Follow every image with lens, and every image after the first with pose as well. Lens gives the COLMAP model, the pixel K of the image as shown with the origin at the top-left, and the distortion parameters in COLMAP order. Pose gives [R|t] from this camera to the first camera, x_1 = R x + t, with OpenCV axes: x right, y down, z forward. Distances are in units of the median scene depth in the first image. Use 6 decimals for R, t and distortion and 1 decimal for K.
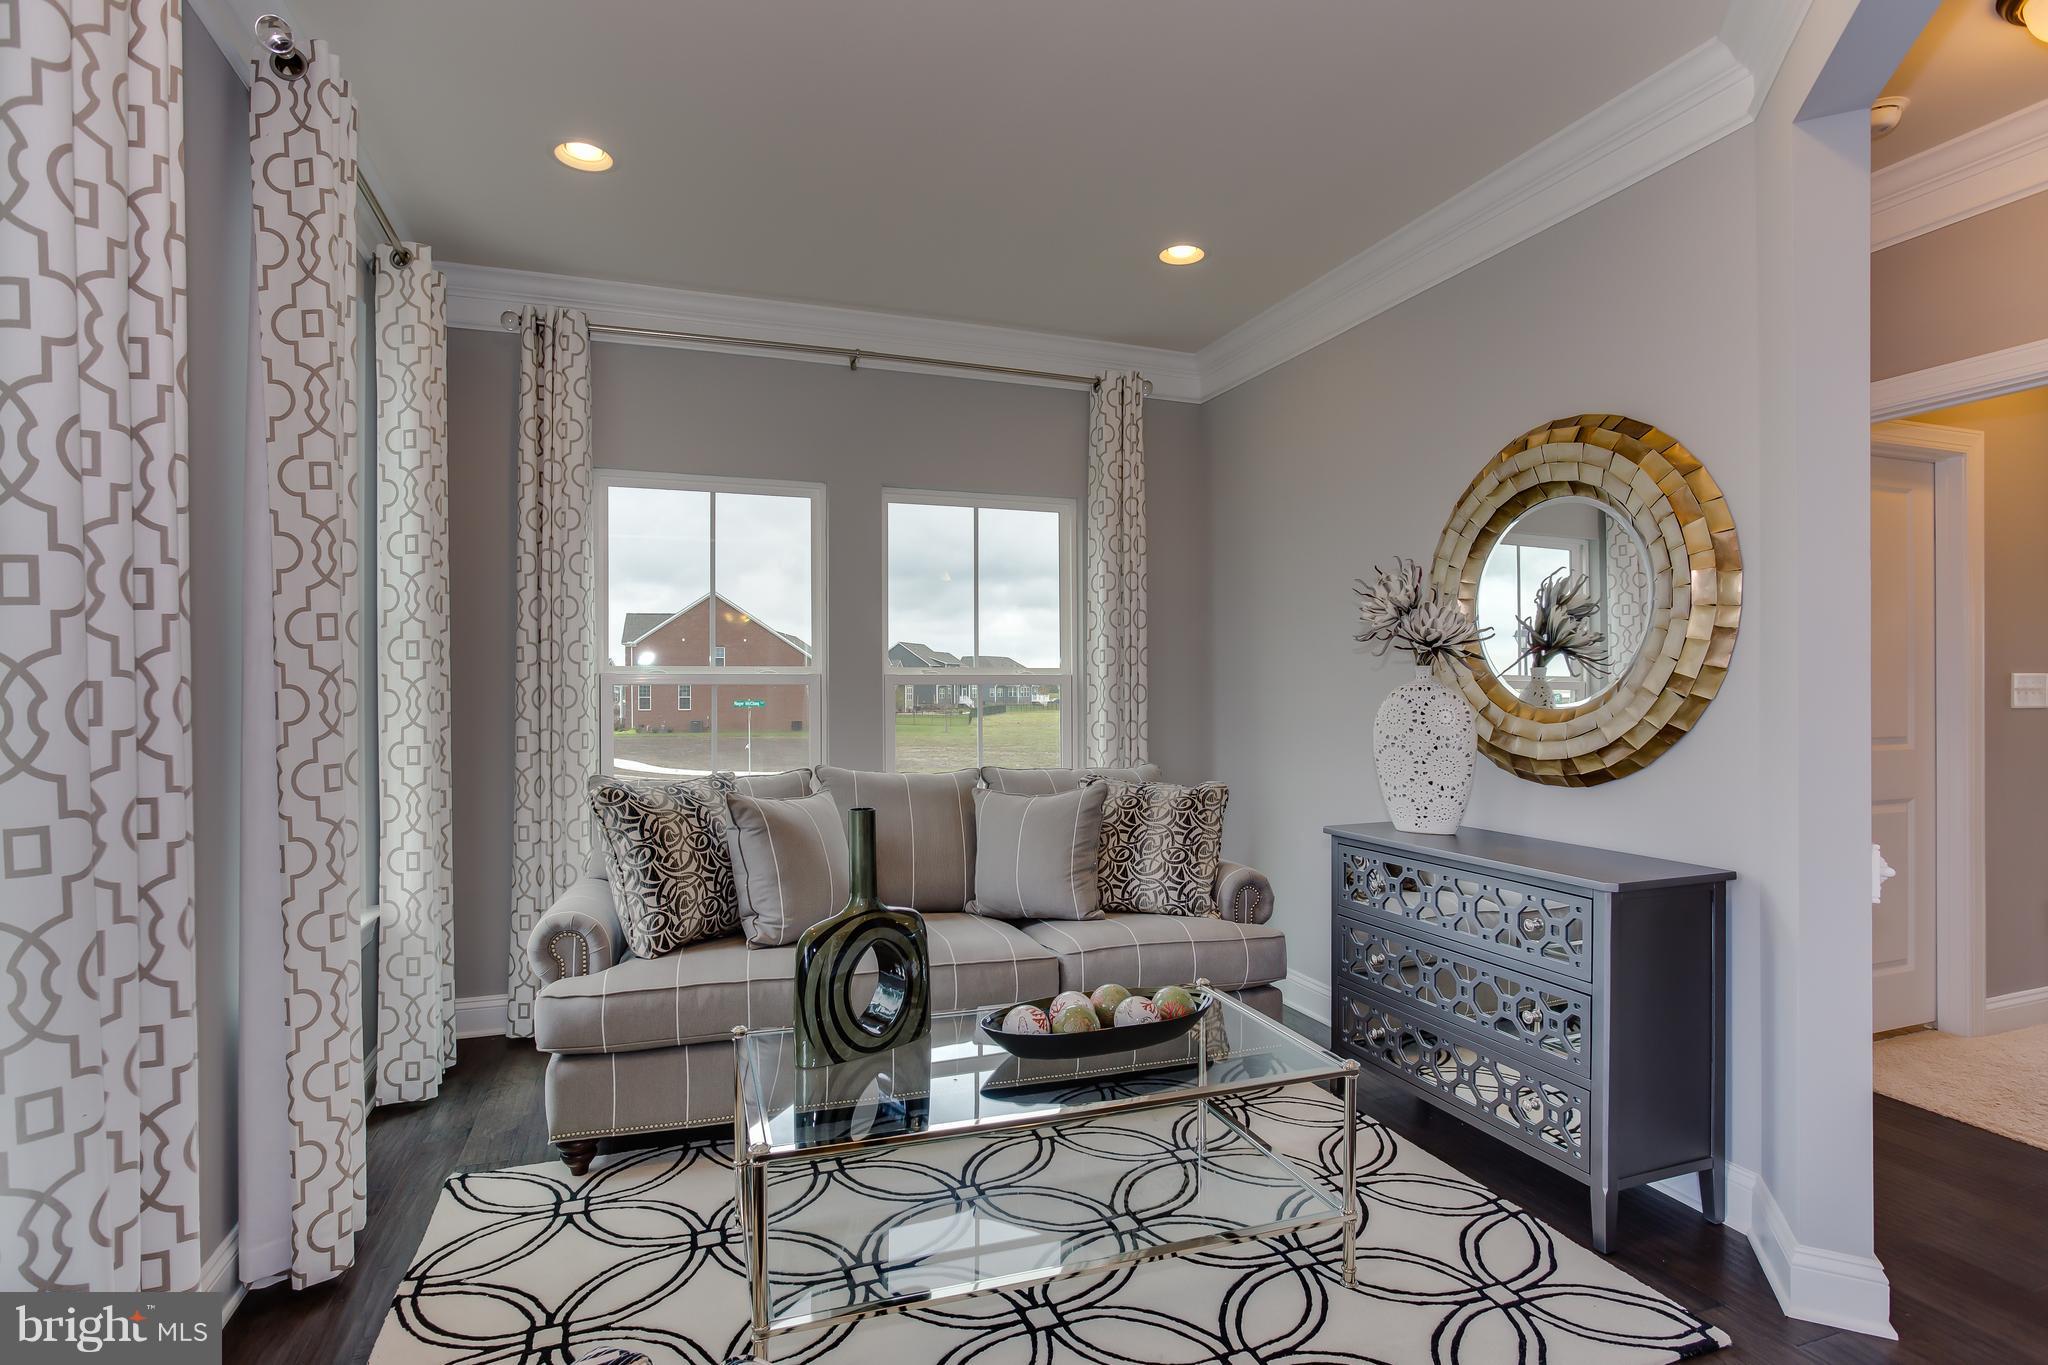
lens RADIAL K [[1028.2, 0, 1024.0], [0, 1028.2, 682.5], [0, 0, 1]] dist [-0.070247, -0.000179]
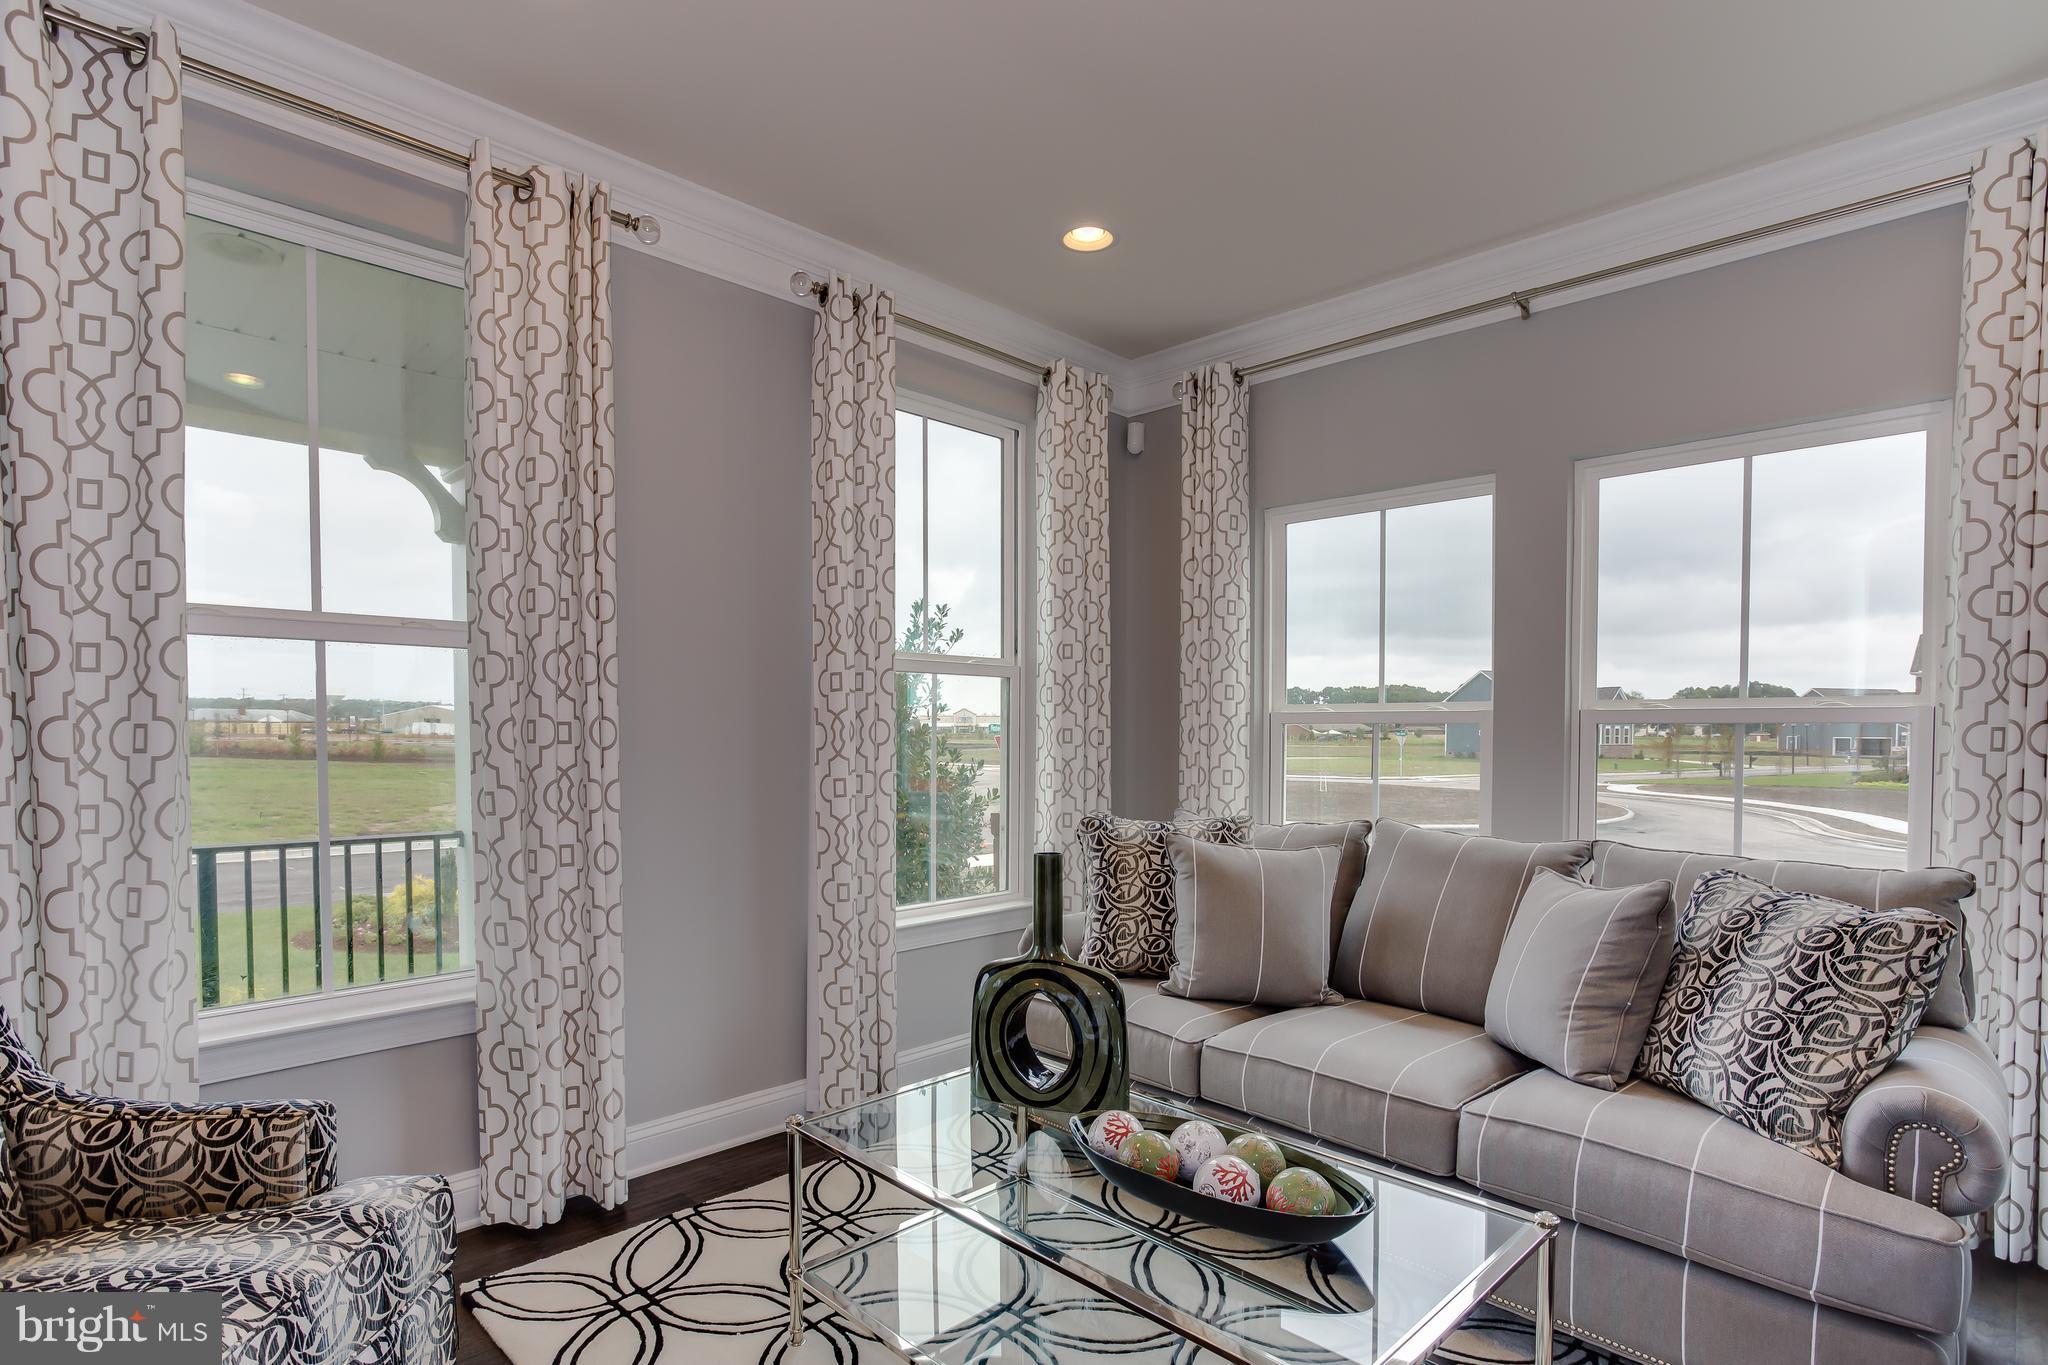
lens RADIAL K [[1053.4, 0, 1022.0], [0, 1053.4, 747.2], [0, 0, 1]] dist [0.000174, 0.000064]
pose [[0.427479, 0.018540, -0.903835, 0.496599], [0.001620, 0.999772, 0.021274, 0.002856], [0.904024, -0.010559, 0.427351, 0.381714]]
